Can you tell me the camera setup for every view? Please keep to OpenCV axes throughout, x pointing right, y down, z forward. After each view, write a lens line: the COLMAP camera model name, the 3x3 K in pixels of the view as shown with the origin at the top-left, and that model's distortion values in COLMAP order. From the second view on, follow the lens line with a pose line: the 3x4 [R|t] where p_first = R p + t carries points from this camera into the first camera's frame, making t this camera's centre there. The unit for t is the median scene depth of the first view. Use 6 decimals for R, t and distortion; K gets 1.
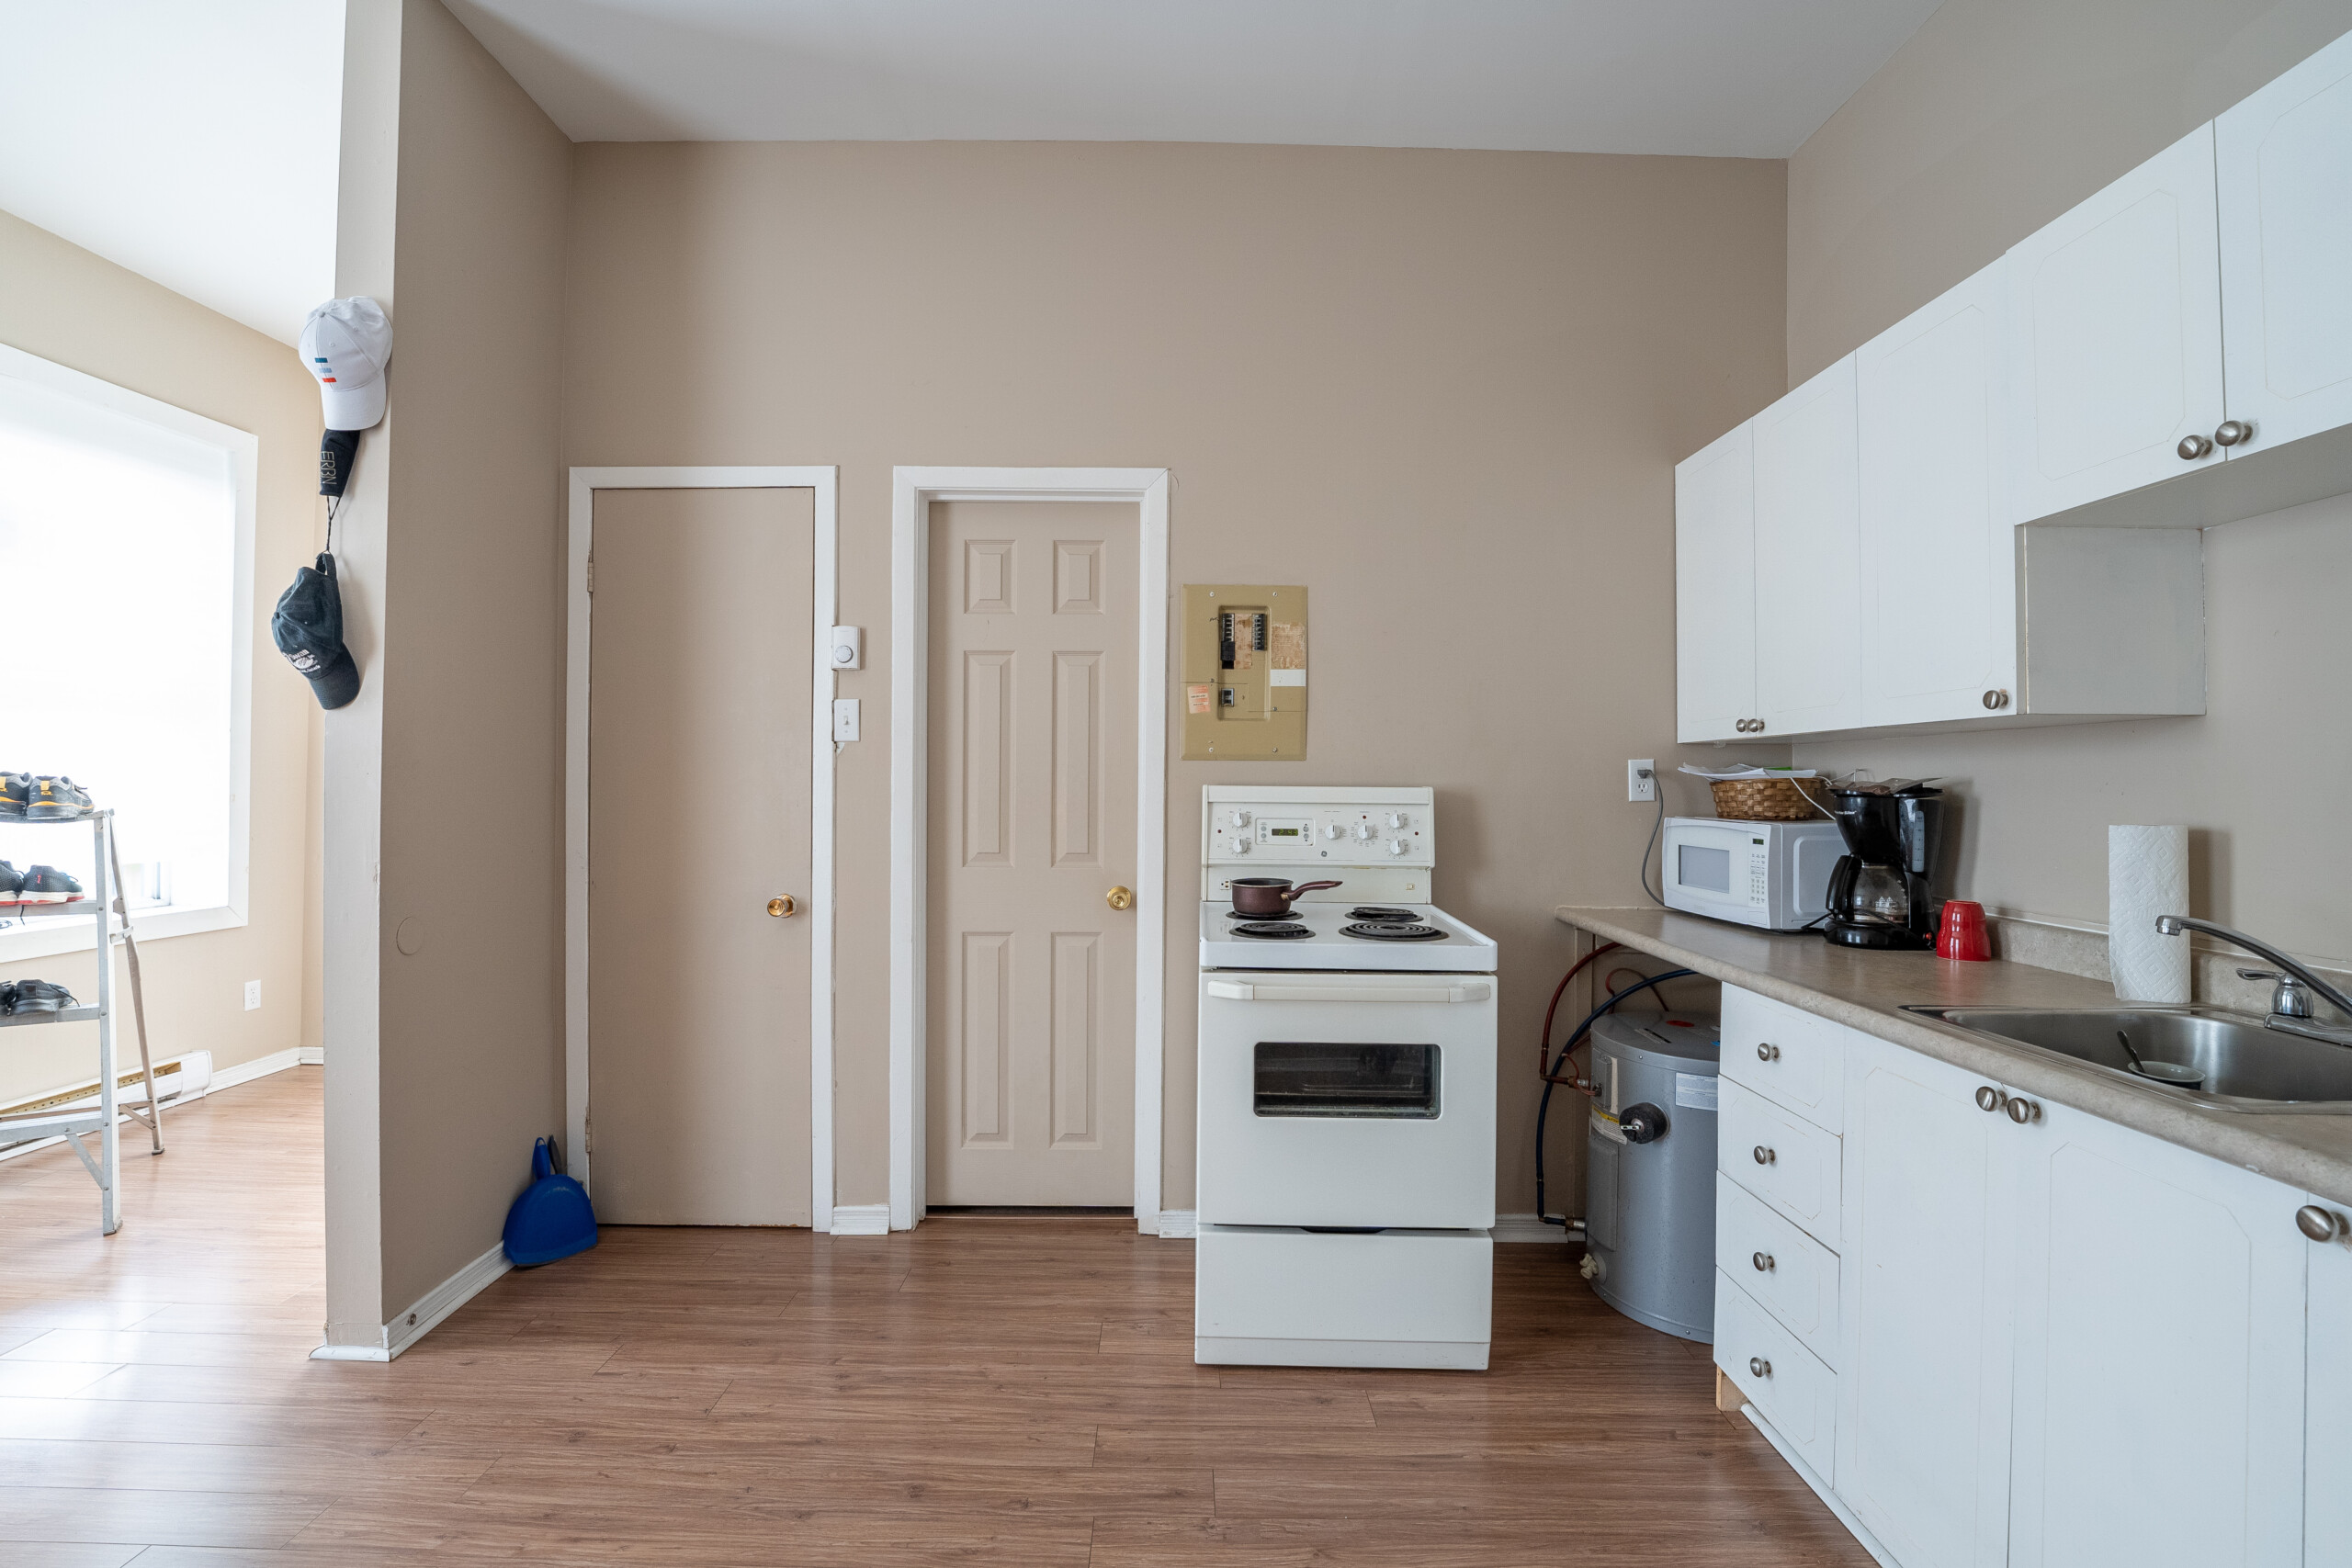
lens RADIAL K [[1016.0, 0, 1175.6], [0, 1016.0, 747.2], [0, 0, 1]] dist [-0.021748, 0.000197]
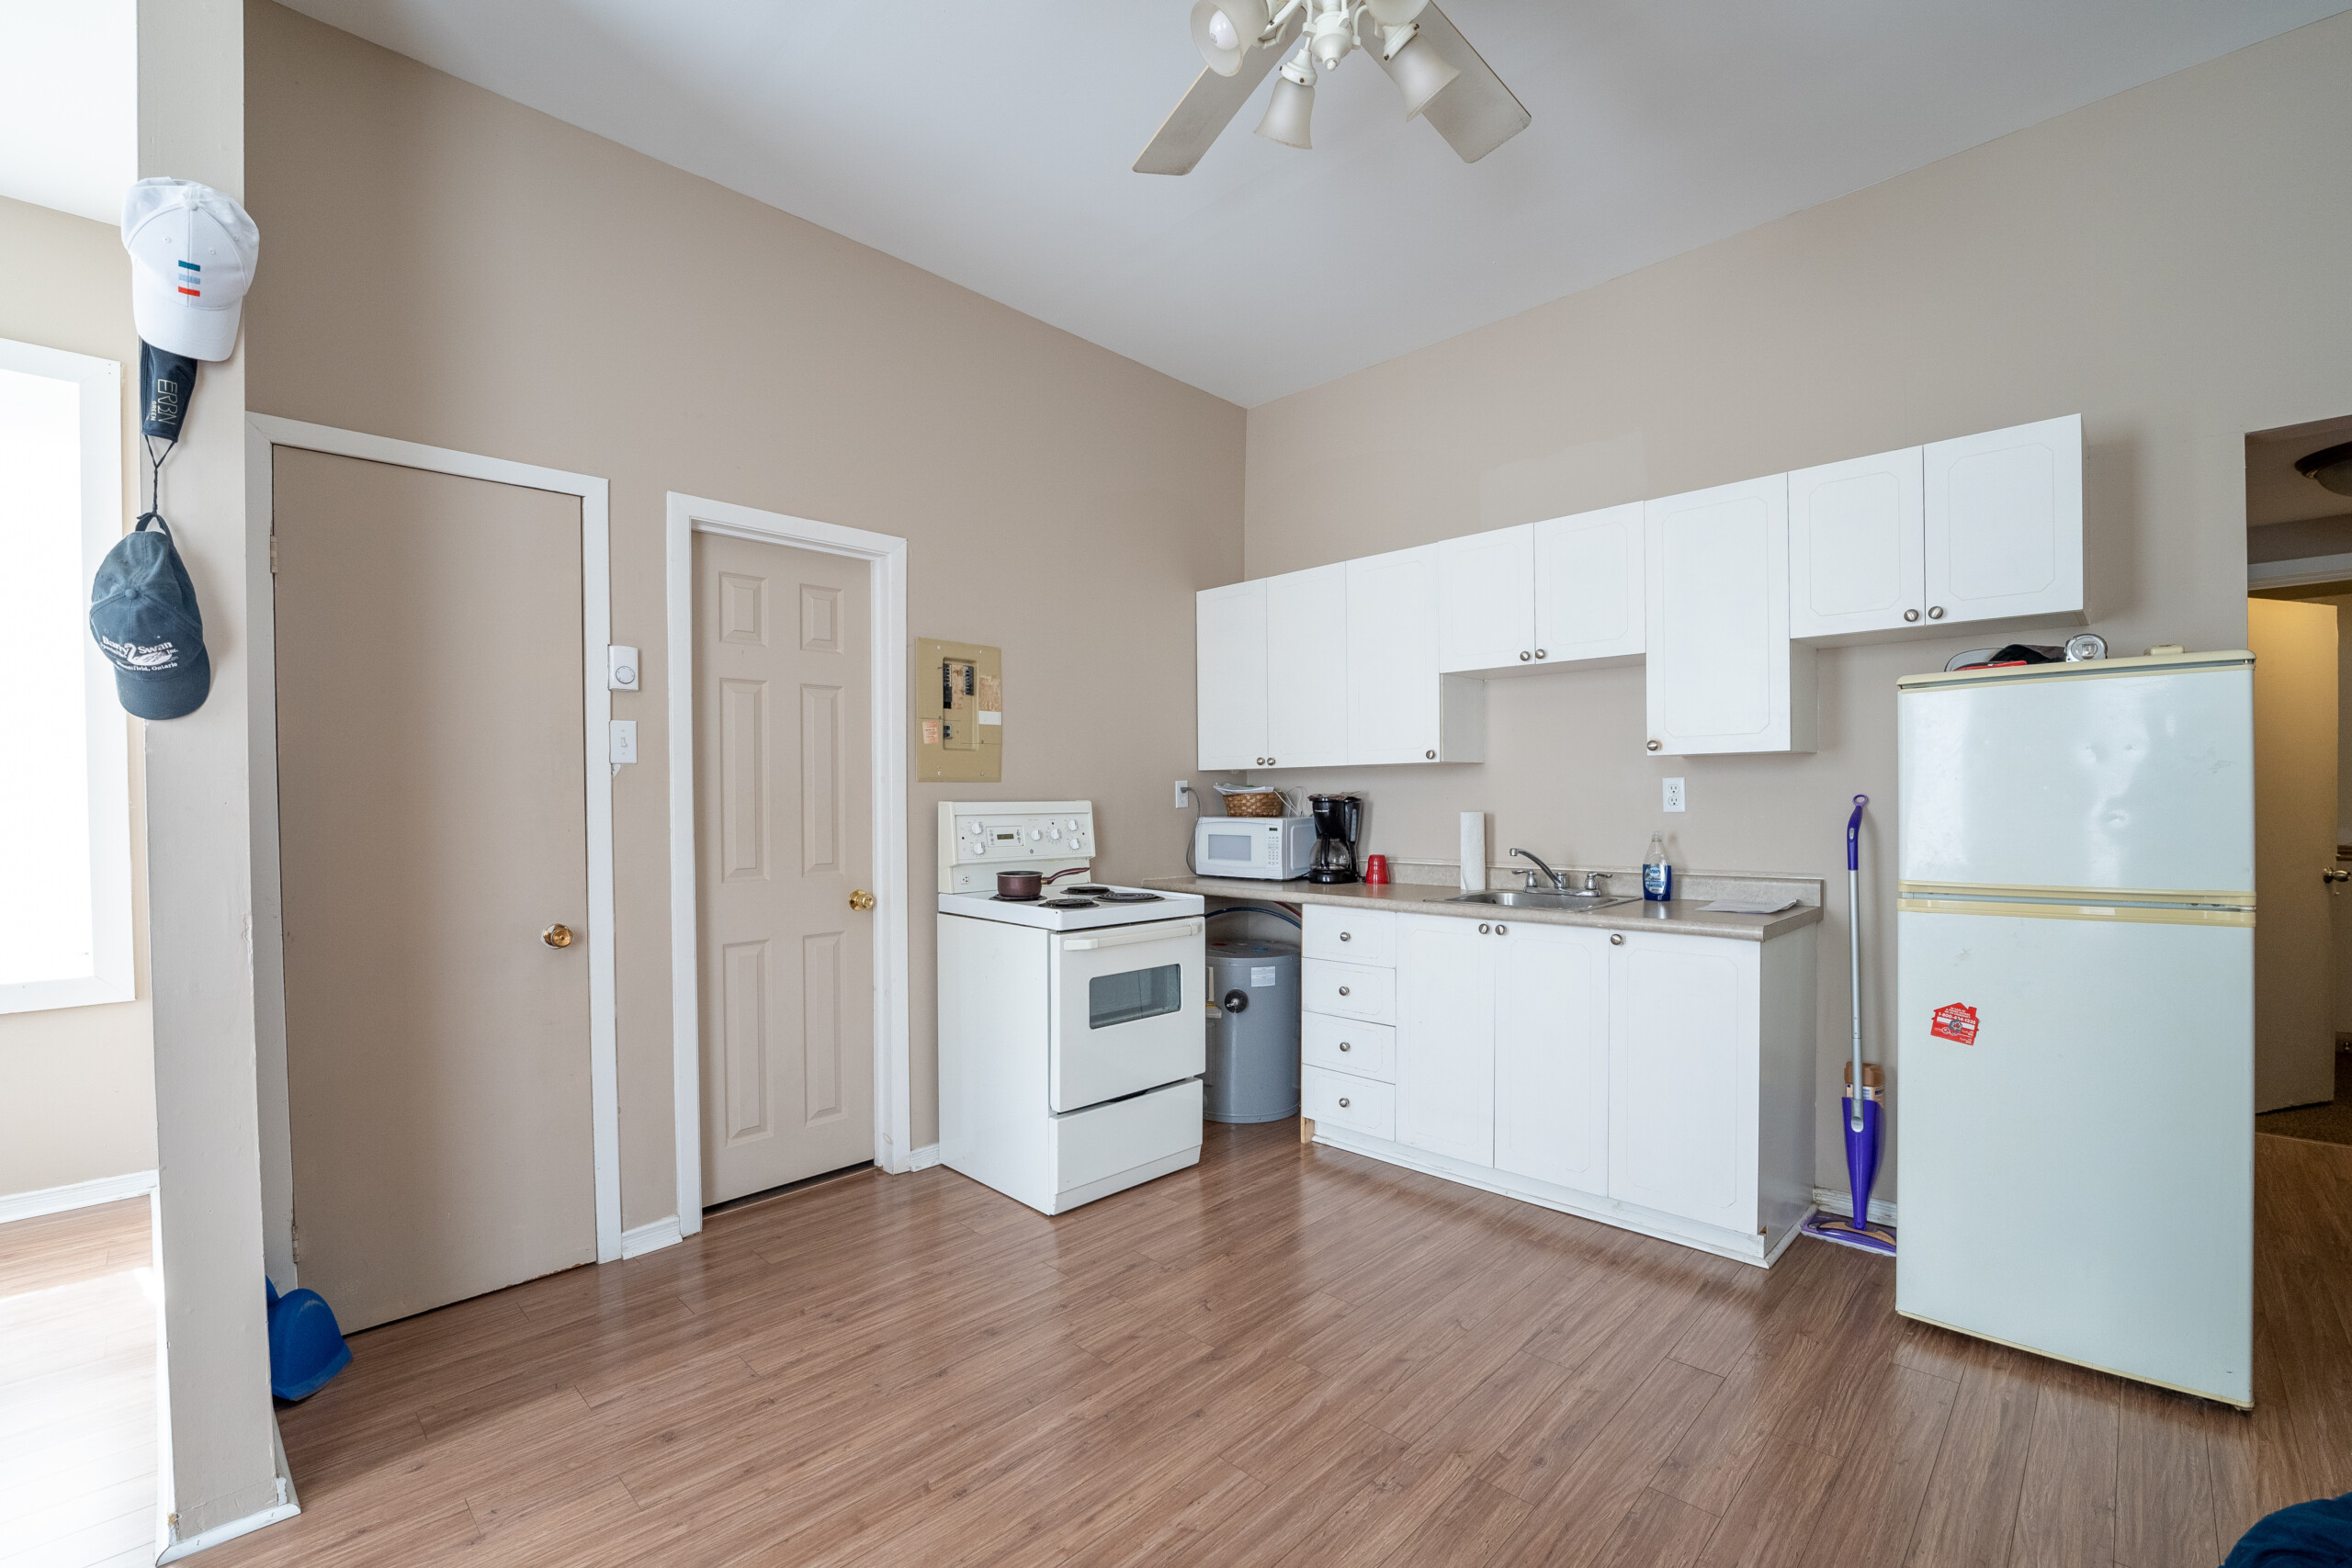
lens RADIAL K [[967.5, 0, 1176.2], [0, 967.5, 781.1], [0, 0, 1]] dist [-0.021140, 0.000405]
pose [[0.709132, -0.000979, 0.705075, -0.612664], [-0.012439, 0.999826, 0.013900, -0.008327], [-0.704966, -0.018627, 0.708997, -0.042754]]
